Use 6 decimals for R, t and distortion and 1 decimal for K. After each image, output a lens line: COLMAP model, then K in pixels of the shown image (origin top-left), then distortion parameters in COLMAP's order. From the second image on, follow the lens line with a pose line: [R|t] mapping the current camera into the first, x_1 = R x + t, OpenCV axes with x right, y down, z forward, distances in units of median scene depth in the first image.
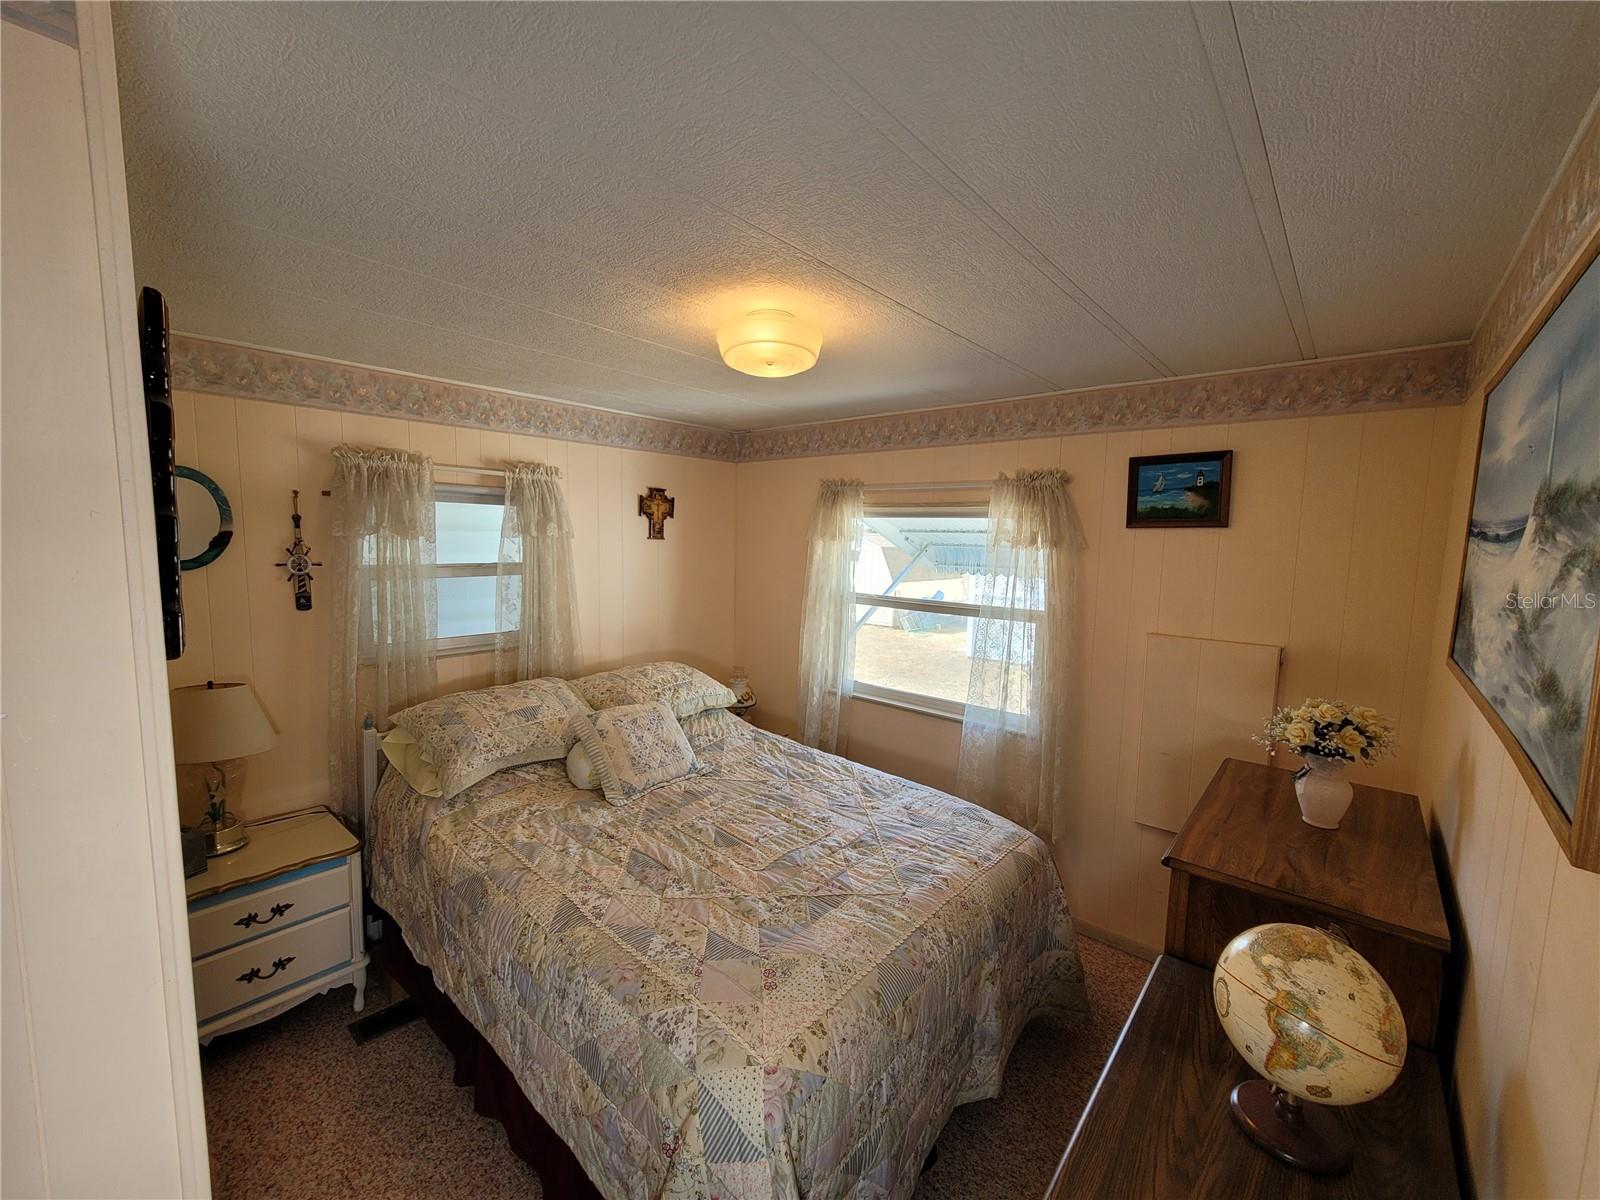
lens RADIAL K [[651.3, 0, 797.7], [0, 651.3, 600.3], [0, 0, 1]] dist [-0.000536, -0.000617]
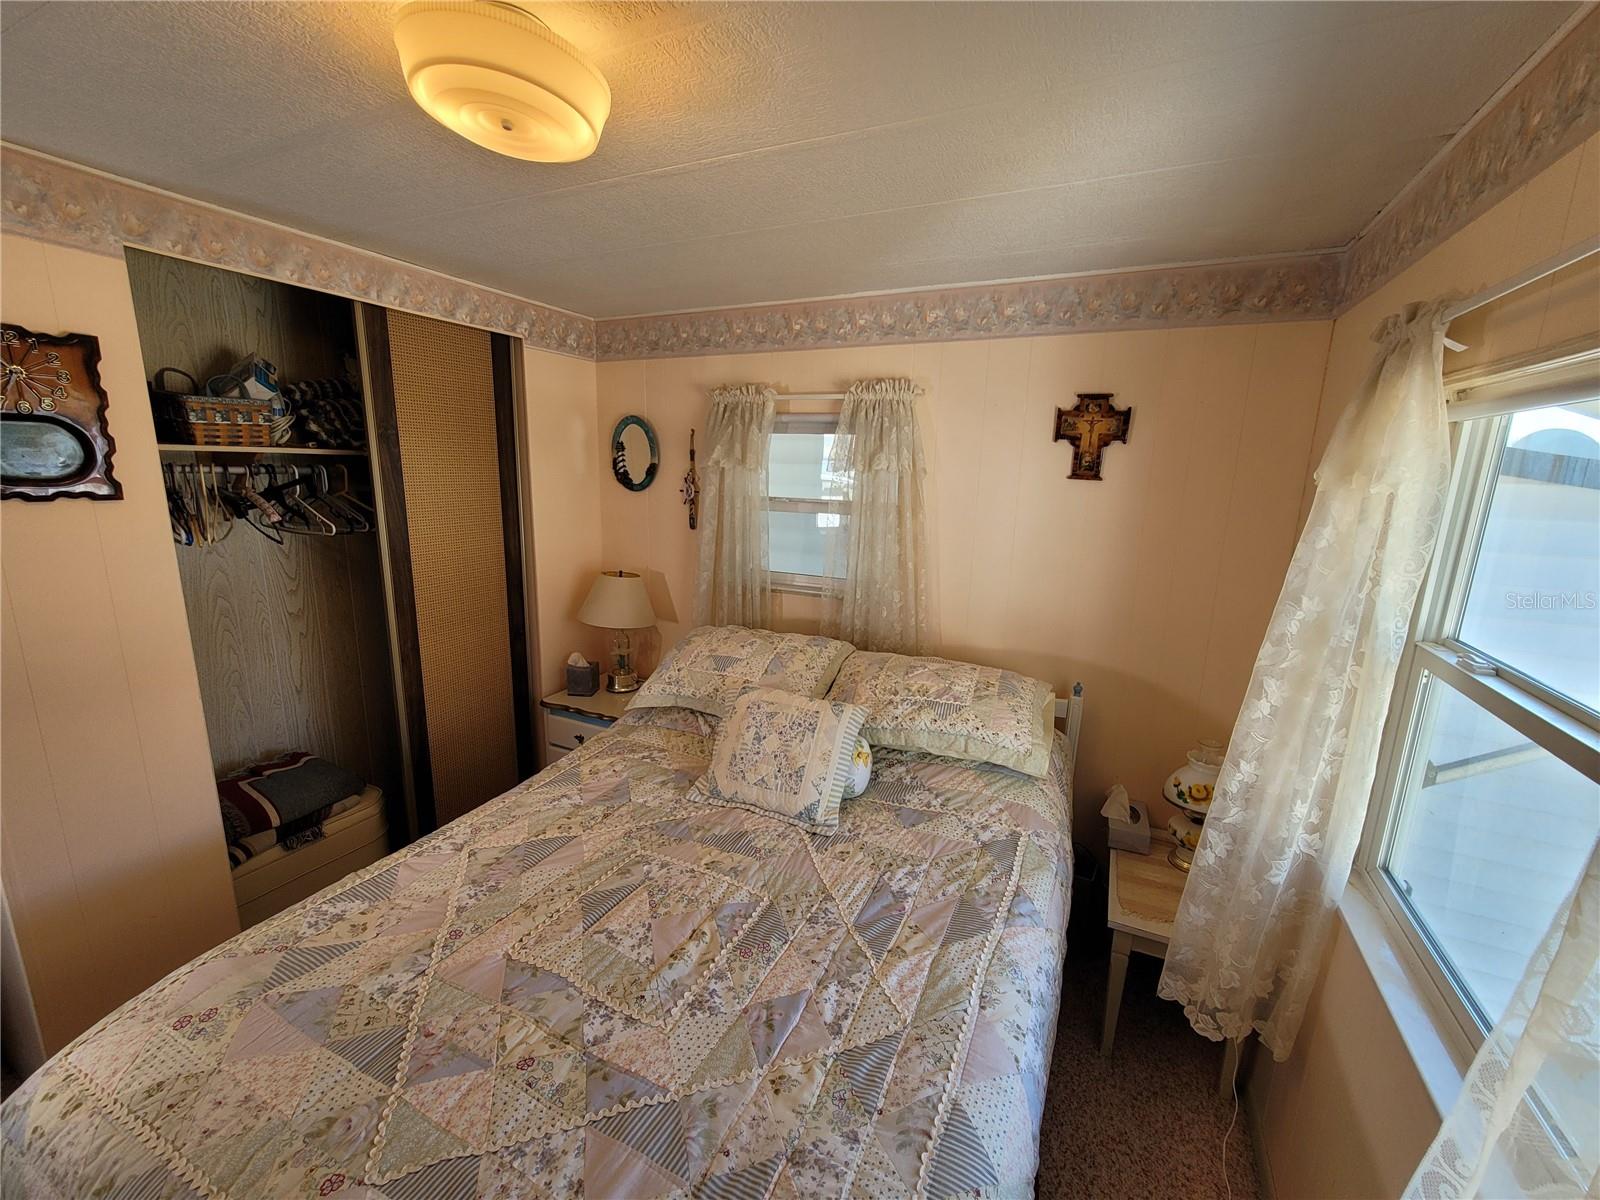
lens RADIAL K [[651.3, 0, 797.7], [0, 651.3, 600.3], [0, 0, 1]] dist [-0.000536, -0.000617]
pose [[0.256081, 0.184402, -0.948904, 0.427213], [-0.117985, 0.980259, 0.158655, -0.064013], [0.959428, 0.071328, 0.272783, 0.780168]]
